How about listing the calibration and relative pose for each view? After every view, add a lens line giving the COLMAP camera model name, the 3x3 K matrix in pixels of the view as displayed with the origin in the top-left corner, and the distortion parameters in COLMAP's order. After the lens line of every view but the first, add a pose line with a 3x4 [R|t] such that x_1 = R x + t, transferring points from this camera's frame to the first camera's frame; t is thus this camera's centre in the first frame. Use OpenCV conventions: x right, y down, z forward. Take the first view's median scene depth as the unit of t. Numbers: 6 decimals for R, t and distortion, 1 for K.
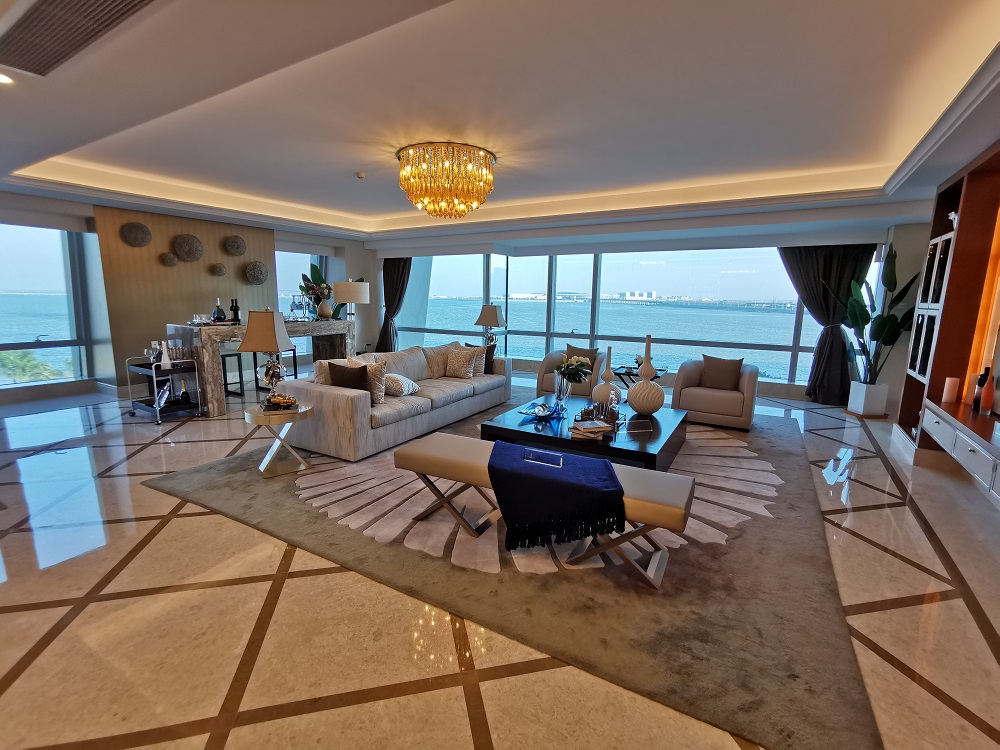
lens RADIAL K [[463.4, 0, 498.5], [0, 463.4, 375.5], [0, 0, 1]] dist [0.005033, 0.001917]
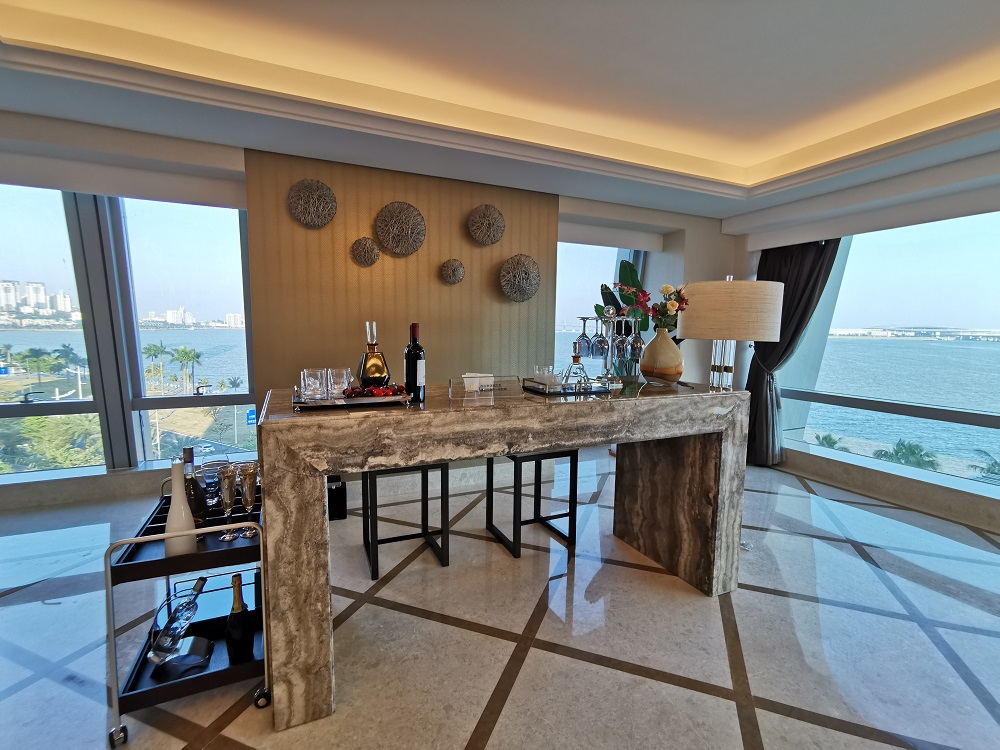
lens RADIAL K [[463.4, 0, 496.5], [0, 463.4, 383.1], [0, 0, 1]] dist [0.005033, 0.001917]
pose [[0.831550, 0.063070, -0.551857, -0.266044], [-0.095926, 0.994911, -0.030839, -0.092953], [0.547104, 0.078581, 0.833368, 0.598417]]
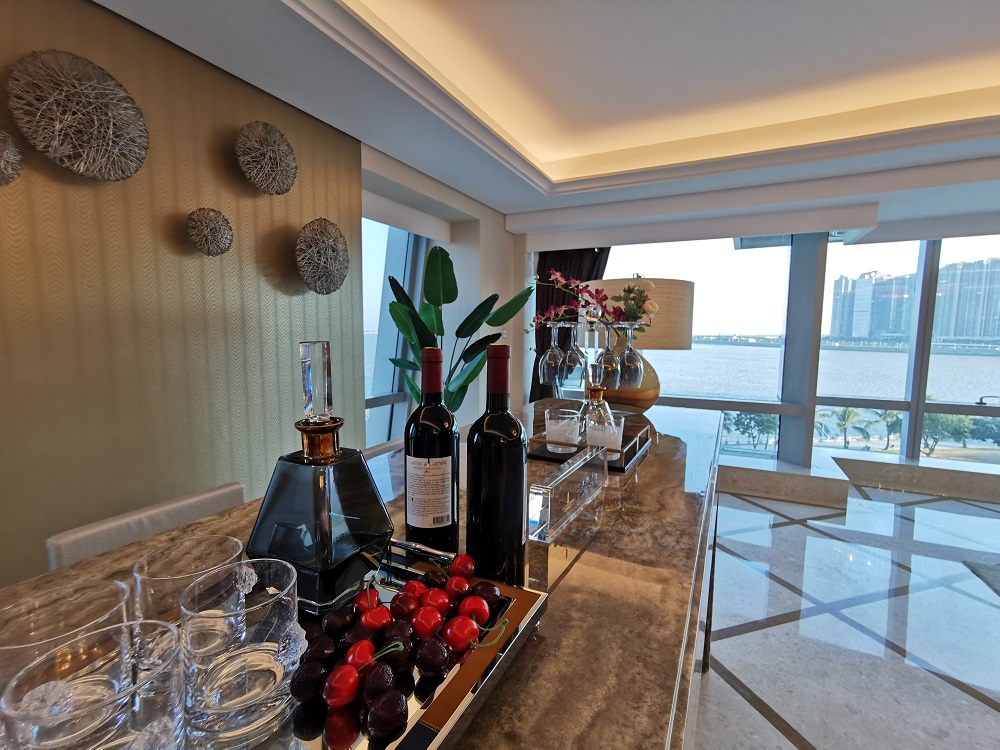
lens RADIAL K [[463.4, 0, 493.4], [0, 463.4, 375.6], [0, 0, 1]] dist [0.005033, 0.001917]
pose [[0.996912, -0.014386, 0.077194, -0.445585], [0.020007, 0.997165, -0.072541, -0.116448], [-0.075931, 0.073861, 0.994374, 0.703474]]
